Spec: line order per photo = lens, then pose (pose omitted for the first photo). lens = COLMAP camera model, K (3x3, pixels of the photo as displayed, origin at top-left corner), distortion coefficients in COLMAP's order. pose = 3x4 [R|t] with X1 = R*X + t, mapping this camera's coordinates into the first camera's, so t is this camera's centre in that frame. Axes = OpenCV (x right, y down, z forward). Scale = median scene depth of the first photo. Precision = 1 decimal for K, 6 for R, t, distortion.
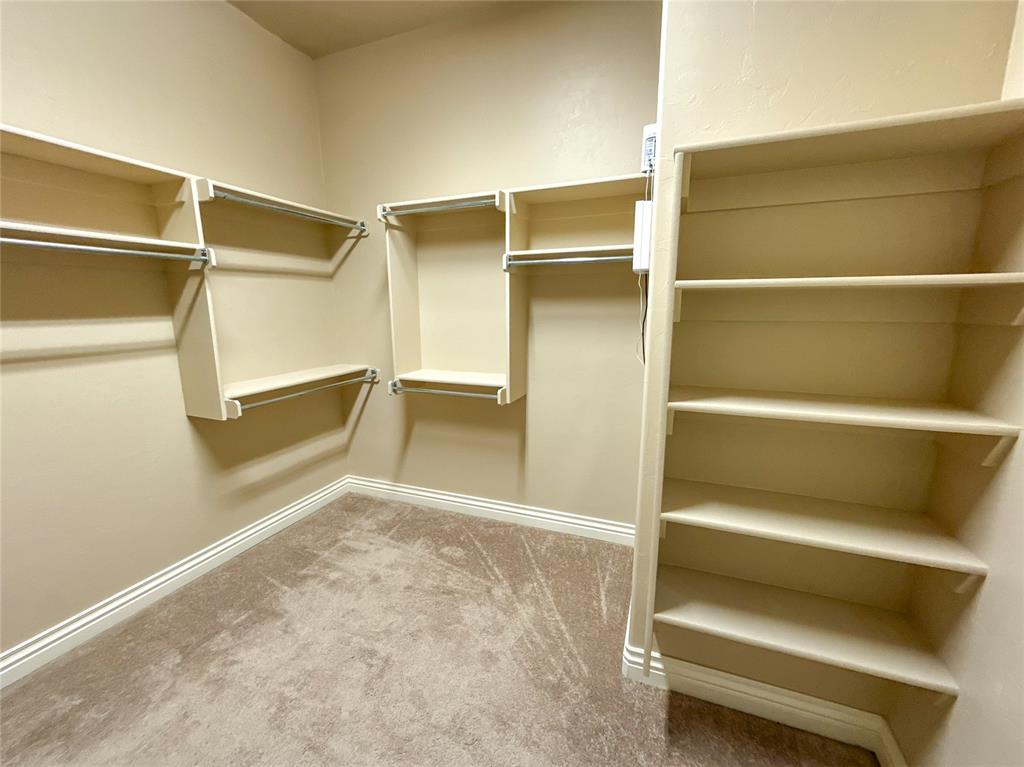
lens RADIAL K [[413.0, 0, 512.0], [0, 413.0, 383.5], [0, 0, 1]] dist [0.000033, 0.000048]
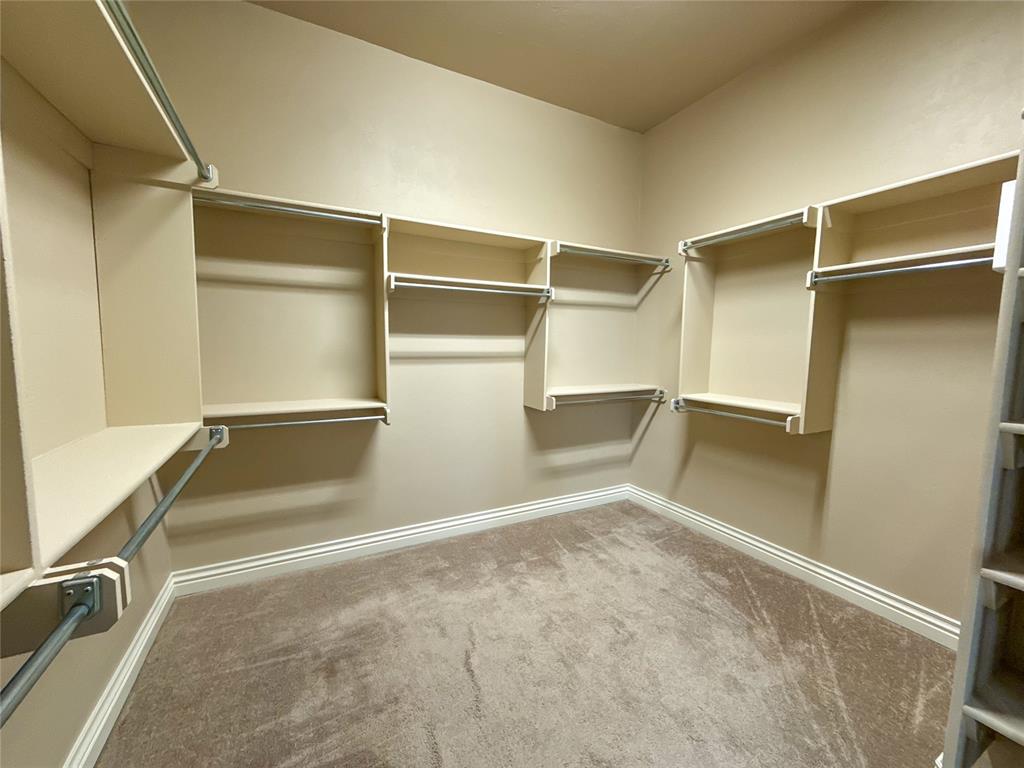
lens RADIAL K [[413.0, 0, 512.0], [0, 413.0, 384.0], [0, 0, 1]] dist [0.000033, 0.000048]
pose [[0.754749, 0.074105, -0.651815, 0.102906], [-0.138842, 0.989135, -0.048313, 0.078974], [0.641153, 0.126963, 0.756837, -0.109480]]
